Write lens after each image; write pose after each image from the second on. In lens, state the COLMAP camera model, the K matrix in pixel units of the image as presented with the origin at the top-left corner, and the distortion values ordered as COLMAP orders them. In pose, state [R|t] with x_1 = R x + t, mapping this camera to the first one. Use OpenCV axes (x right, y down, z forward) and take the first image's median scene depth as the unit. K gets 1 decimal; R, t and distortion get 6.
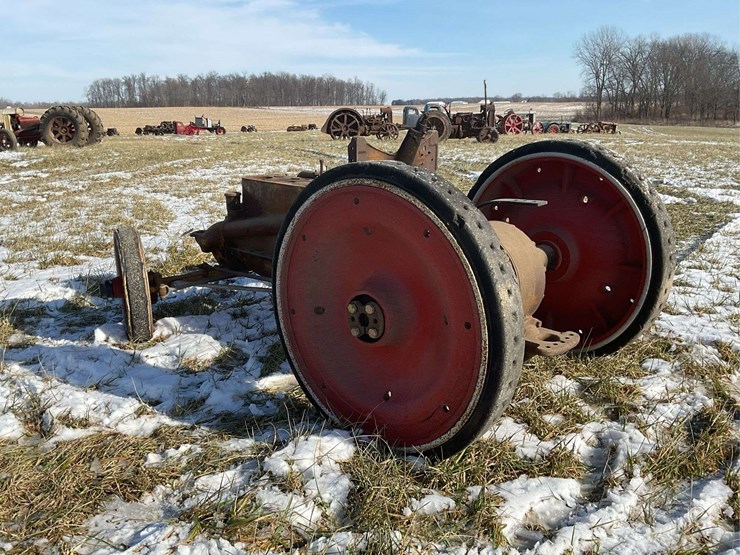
lens RADIAL K [[685.3, 0, 370.0], [0, 685.3, 277.5], [0, 0, 1]] dist [0.107643, -0.238885]
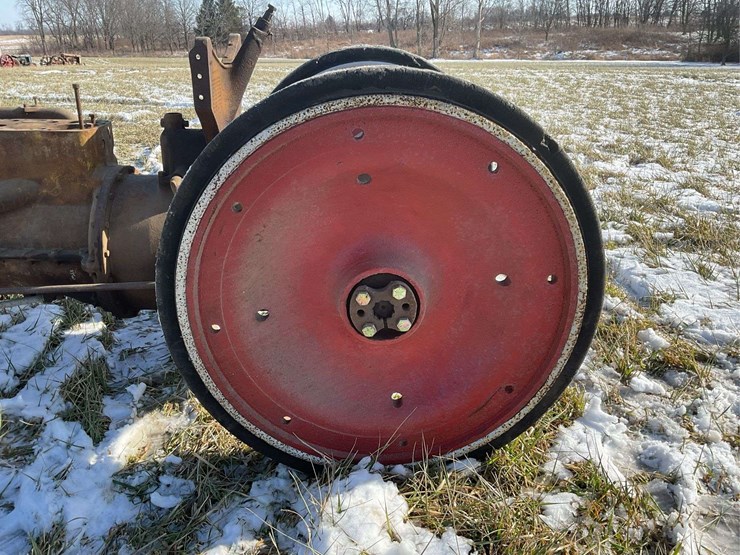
lens RADIAL K [[621.1, 0, 370.0], [0, 621.1, 277.5], [0, 0, 1]] dist [0.033857, -0.074605]
pose [[0.718621, -0.248622, 0.649438, -0.361615], [0.166845, 0.968269, 0.186061, -0.075914], [-0.675090, -0.025352, 0.737300, 0.490409]]
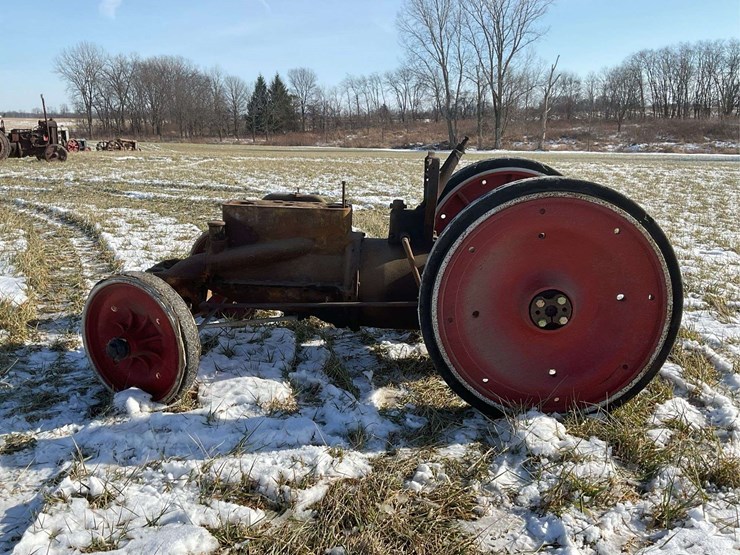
lens RADIAL K [[685.3, 0, 370.0], [0, 685.3, 277.5], [0, 0, 1]] dist [0.107643, -0.238885]
pose [[0.771197, -0.126345, 0.623933, -0.868431], [0.140949, 0.989670, 0.026189, -0.062363], [-0.620797, 0.067745, 0.781039, 0.230231]]
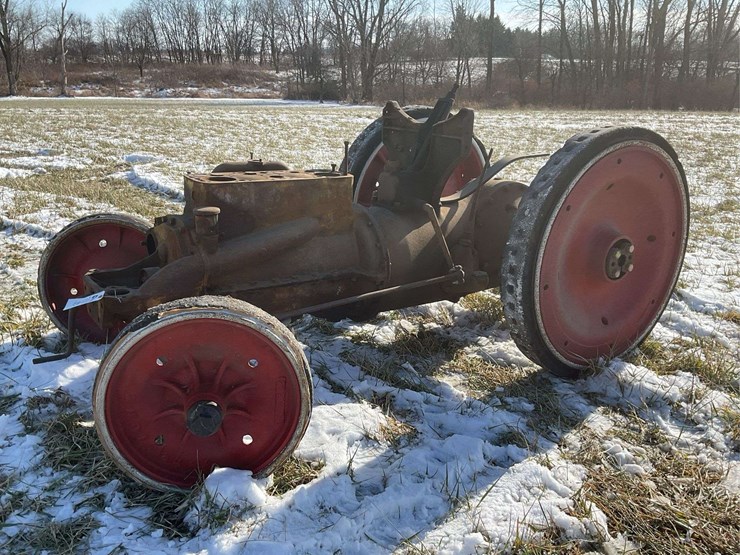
lens RADIAL K [[685.3, 0, 370.0], [0, 685.3, 277.5], [0, 0, 1]] dist [0.107643, -0.238885]
pose [[0.226028, -0.265053, 0.937368, -1.095151], [0.217151, 0.951767, 0.216763, -0.234320], [-0.949609, 0.154556, 0.272682, 0.963246]]
